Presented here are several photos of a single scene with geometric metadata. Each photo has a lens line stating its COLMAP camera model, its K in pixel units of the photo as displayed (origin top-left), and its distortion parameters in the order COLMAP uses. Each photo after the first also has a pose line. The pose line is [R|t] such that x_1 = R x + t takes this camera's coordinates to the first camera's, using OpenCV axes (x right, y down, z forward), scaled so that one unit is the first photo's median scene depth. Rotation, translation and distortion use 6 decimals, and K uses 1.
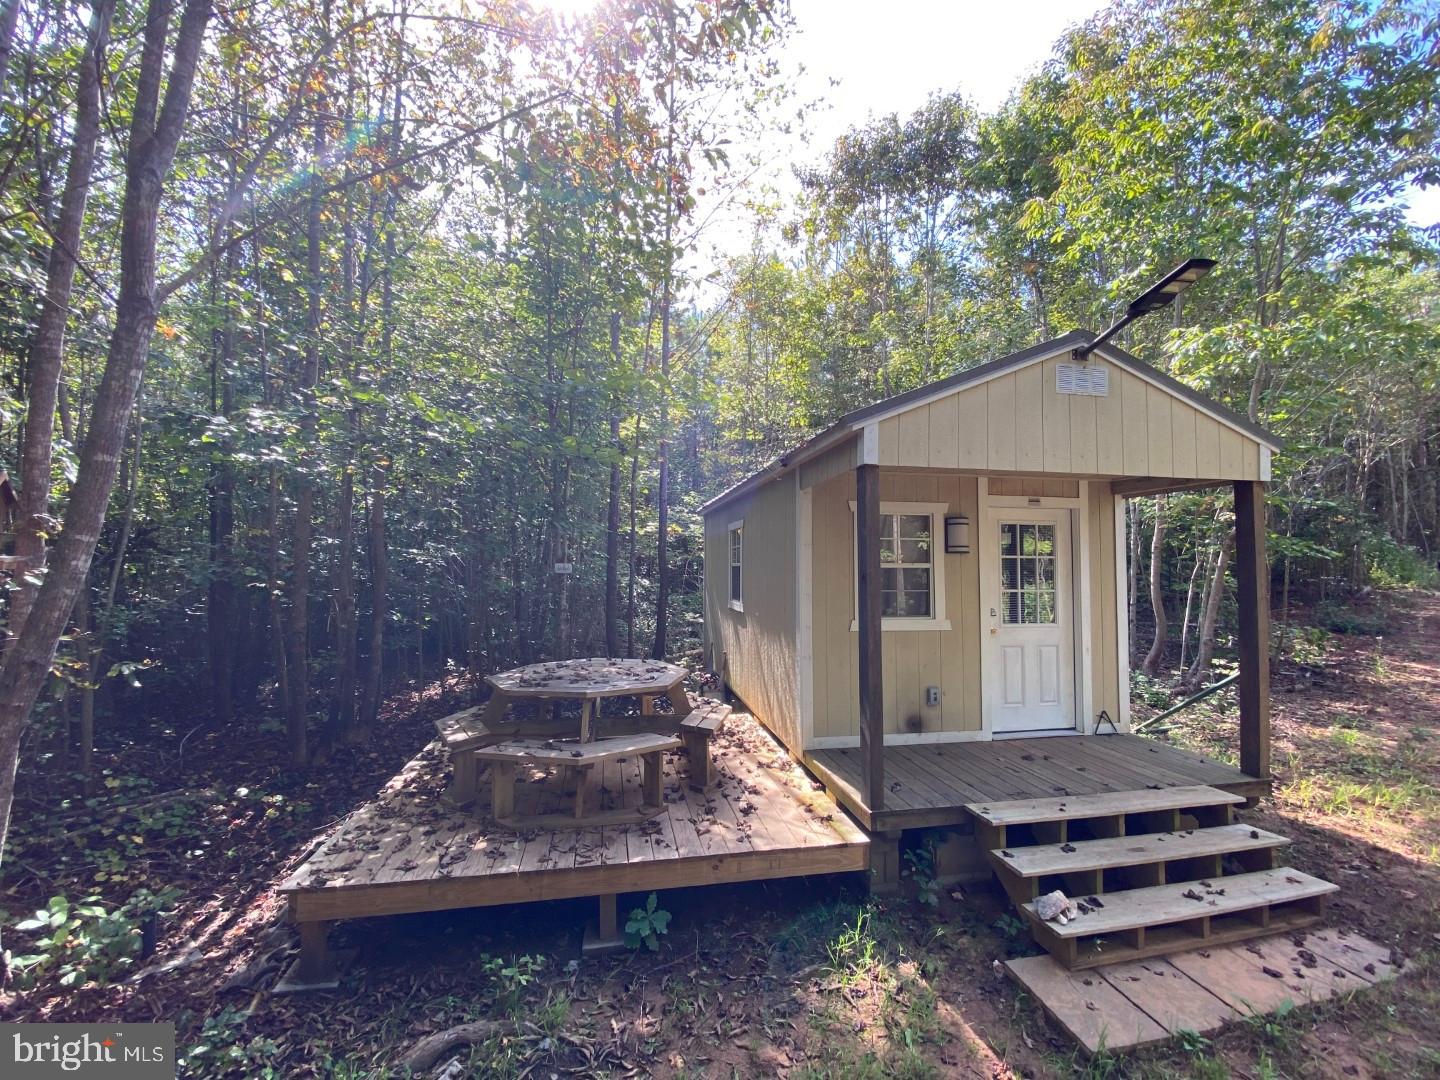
lens RADIAL K [[583.0, 0, 720.3], [0, 583.0, 544.4], [0, 0, 1]] dist [0.007729, -0.015291]
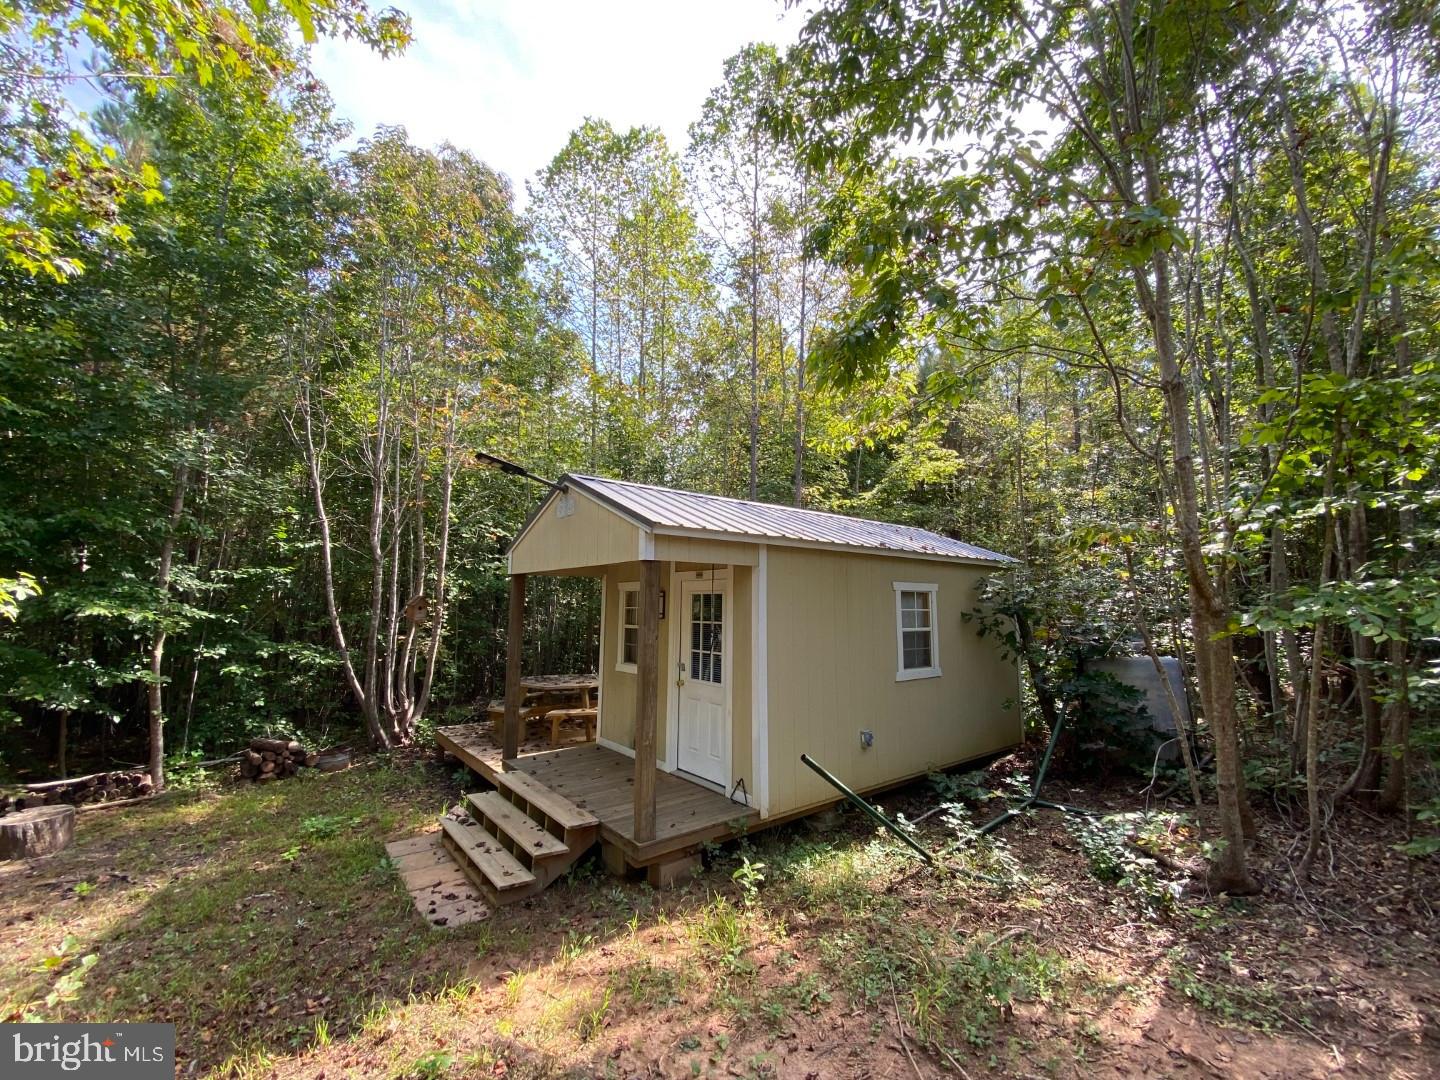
lens RADIAL K [[581.6, 0, 717.4], [0, 581.6, 540.7], [0, 0, 1]] dist [0.034930, -0.028202]
pose [[0.463194, -0.099257, -0.880681, 2.092274], [0.033447, 0.994959, -0.094545, -0.039401], [0.885626, 0.014336, 0.464178, 0.647780]]
